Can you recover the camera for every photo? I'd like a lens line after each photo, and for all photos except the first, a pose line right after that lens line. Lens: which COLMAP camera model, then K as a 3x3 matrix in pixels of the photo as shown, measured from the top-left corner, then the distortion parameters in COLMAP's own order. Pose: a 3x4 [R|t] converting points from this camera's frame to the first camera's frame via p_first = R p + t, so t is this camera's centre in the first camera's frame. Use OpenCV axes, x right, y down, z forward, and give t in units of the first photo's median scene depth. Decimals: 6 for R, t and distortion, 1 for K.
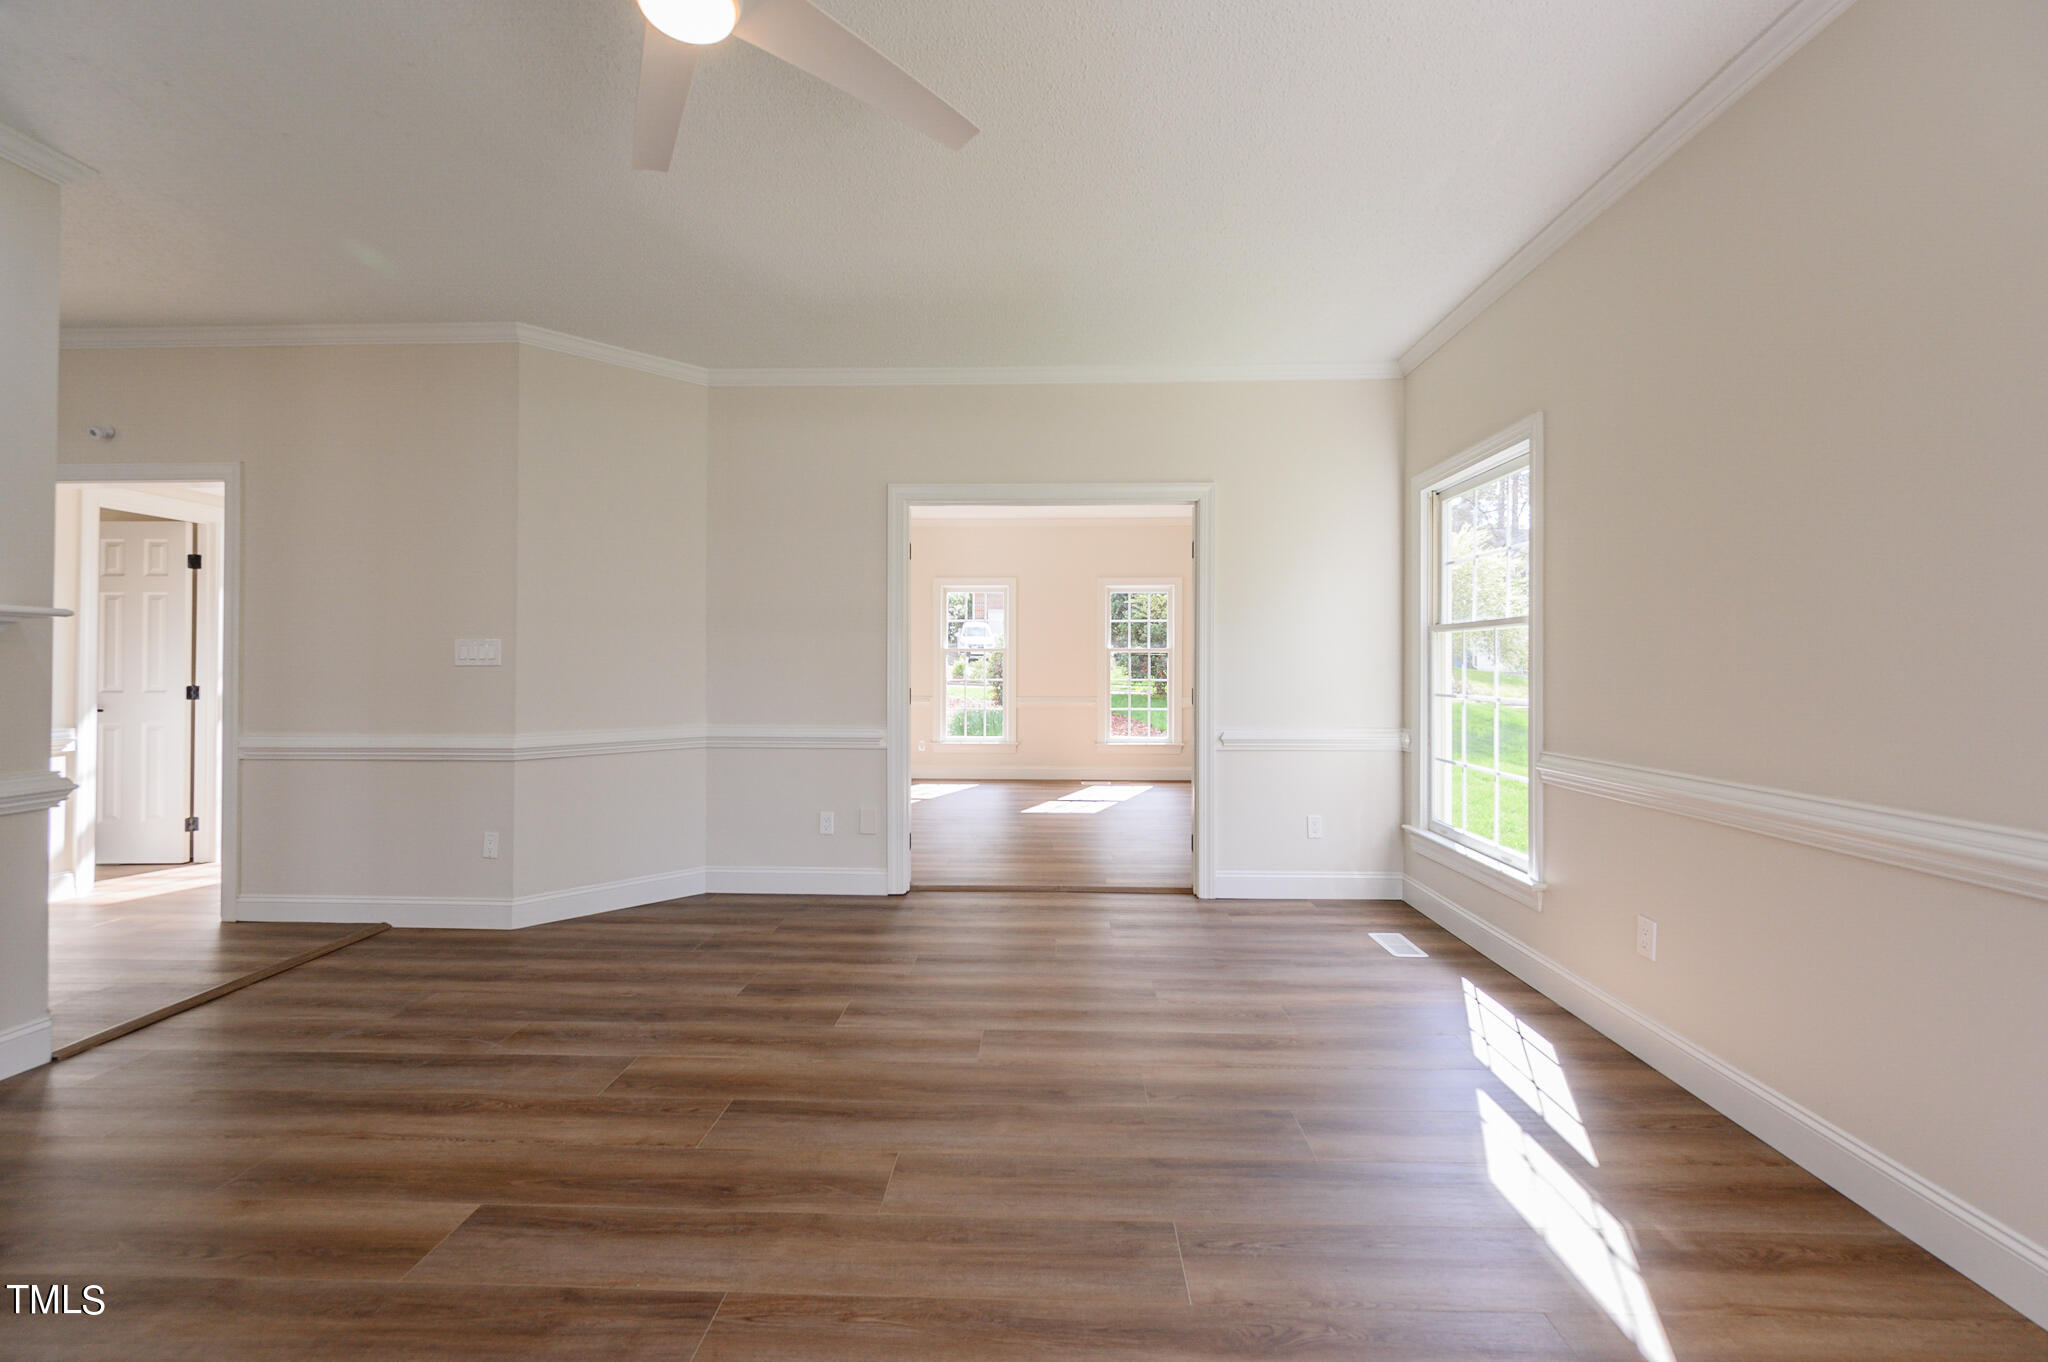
lens RADIAL K [[823.0, 0, 1024.1], [0, 823.0, 670.2], [0, 0, 1]] dist [0.001631, 0.000180]
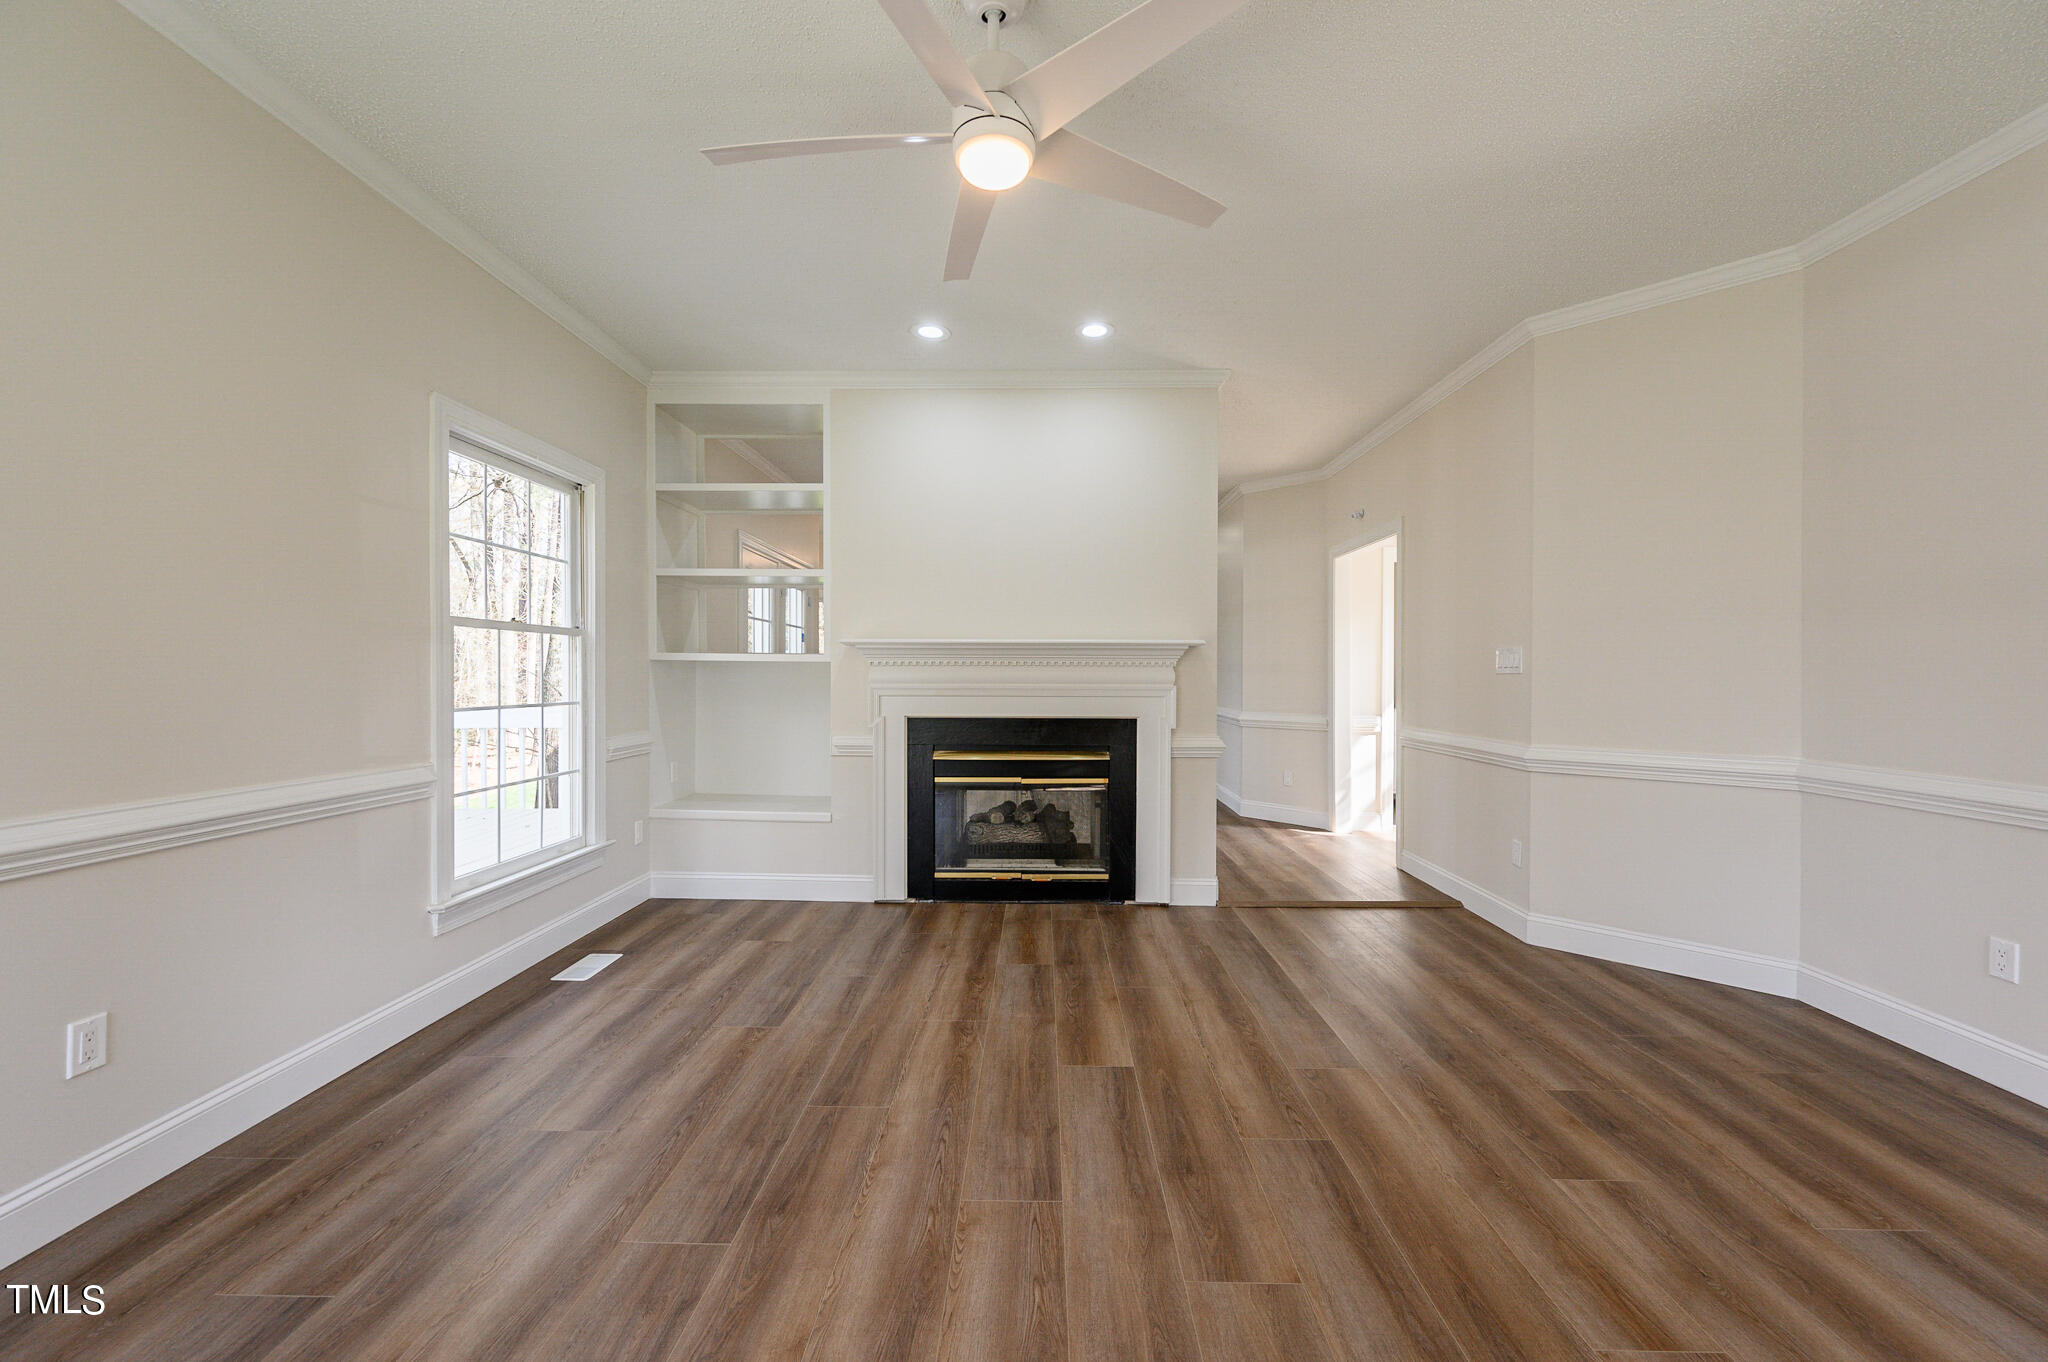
lens RADIAL K [[823.0, 0, 1025.2], [0, 823.0, 685.4], [0, 0, 1]] dist [0.001631, 0.000180]
pose [[0.022781, 0.013516, -0.999649, 0.518726], [-0.005982, 0.999893, 0.013383, -0.001312], [0.999723, 0.005675, 0.022860, 0.585601]]
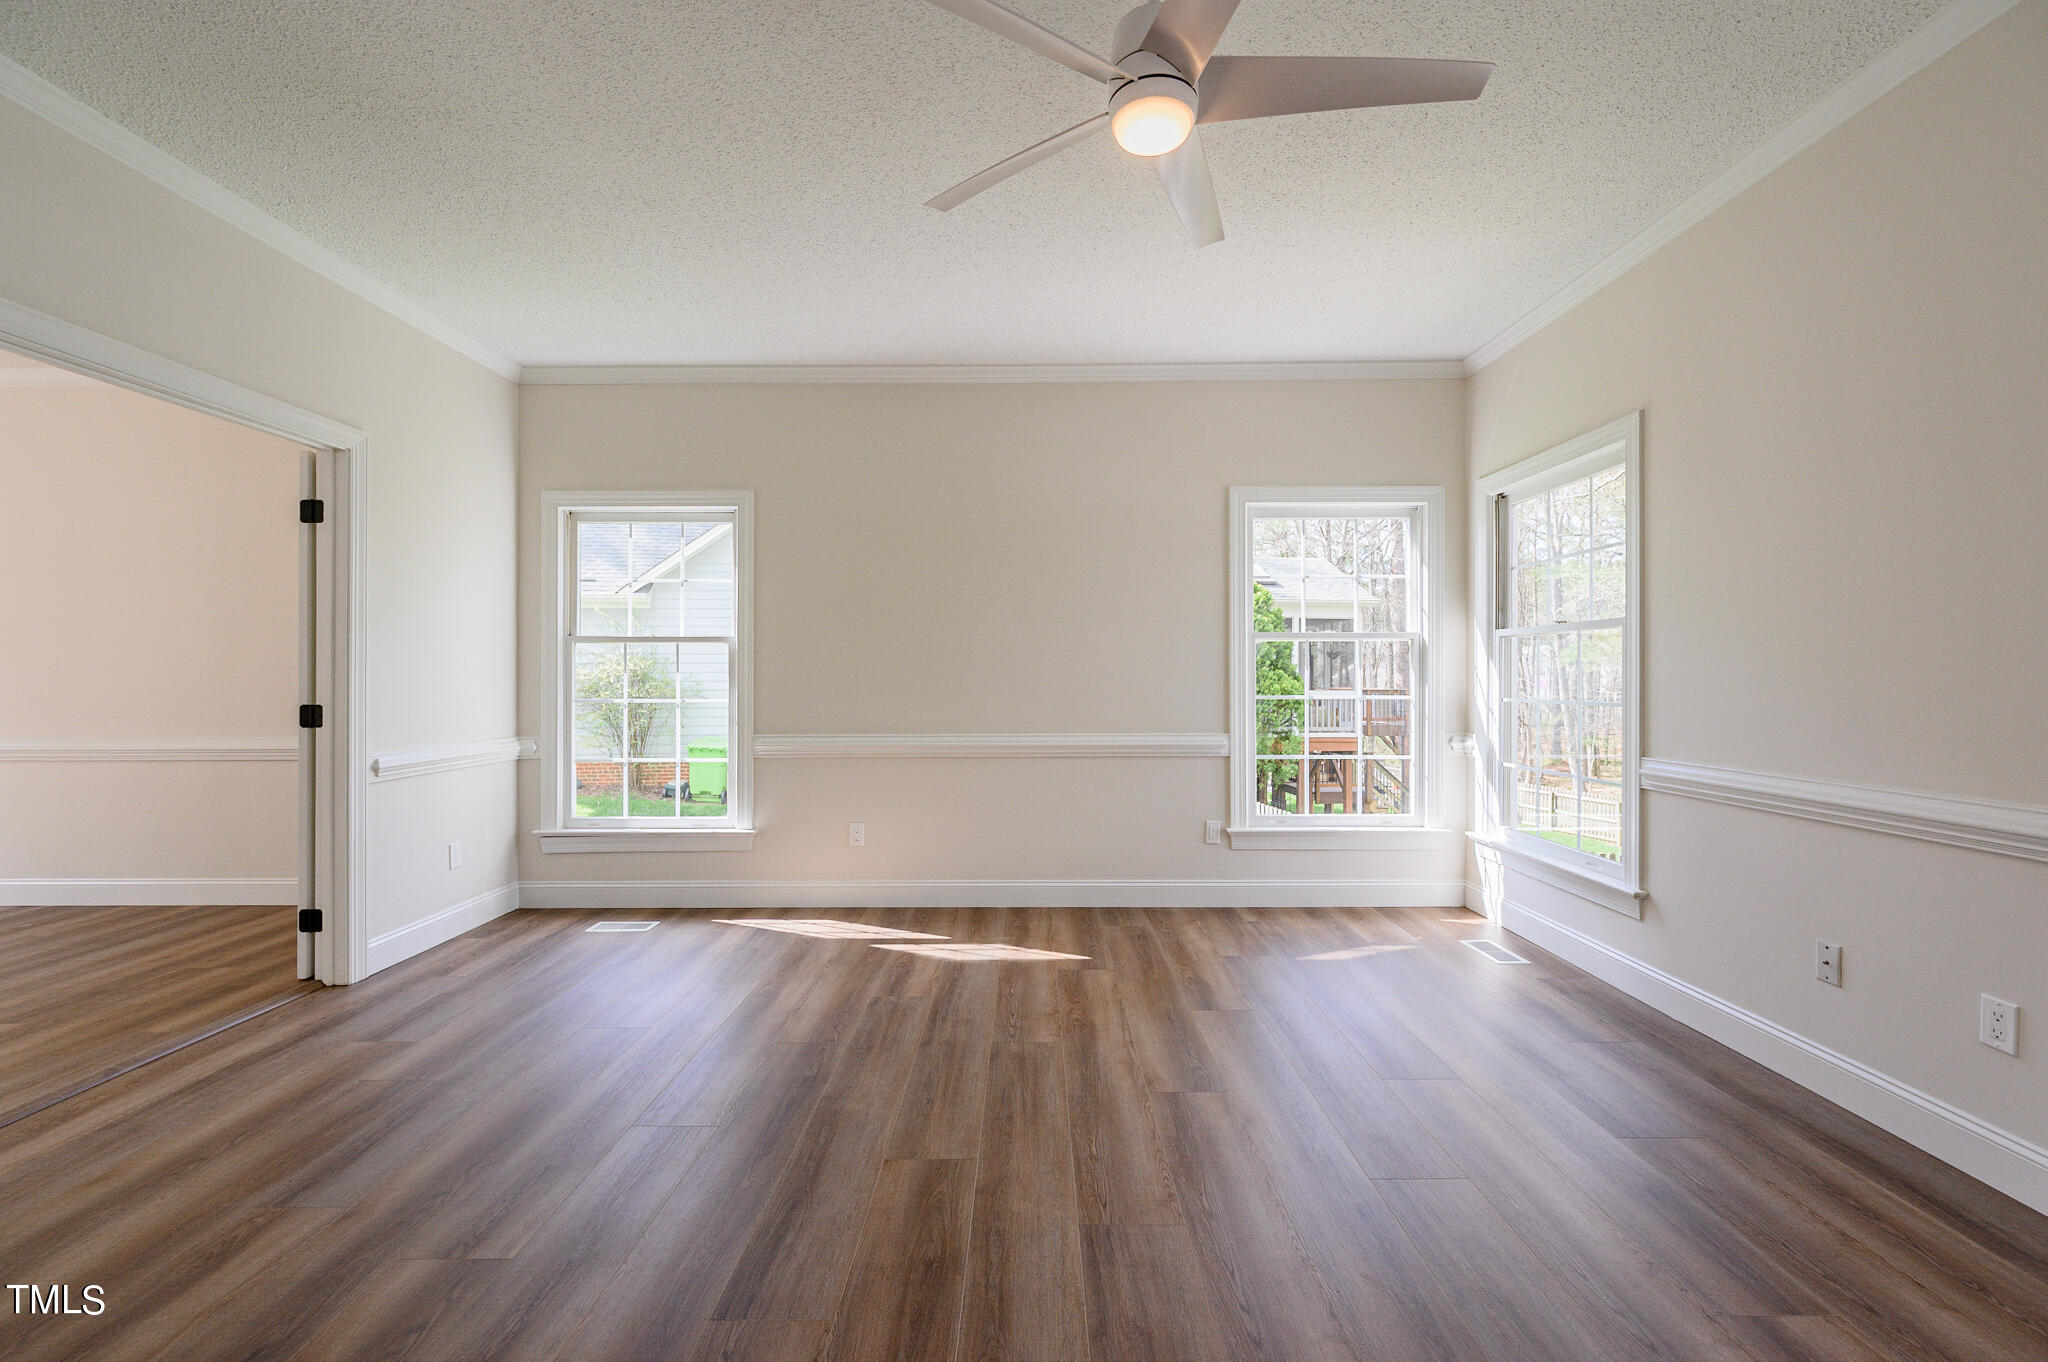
lens RADIAL K [[823.0, 0, 1022.9], [0, 823.0, 674.6], [0, 0, 1]] dist [0.001631, 0.000180]
pose [[-0.034682, 0.003472, 0.999392, -0.954252], [0.004599, 0.999984, -0.003315, 0.001551], [-0.999388, 0.004481, -0.034697, 0.711507]]
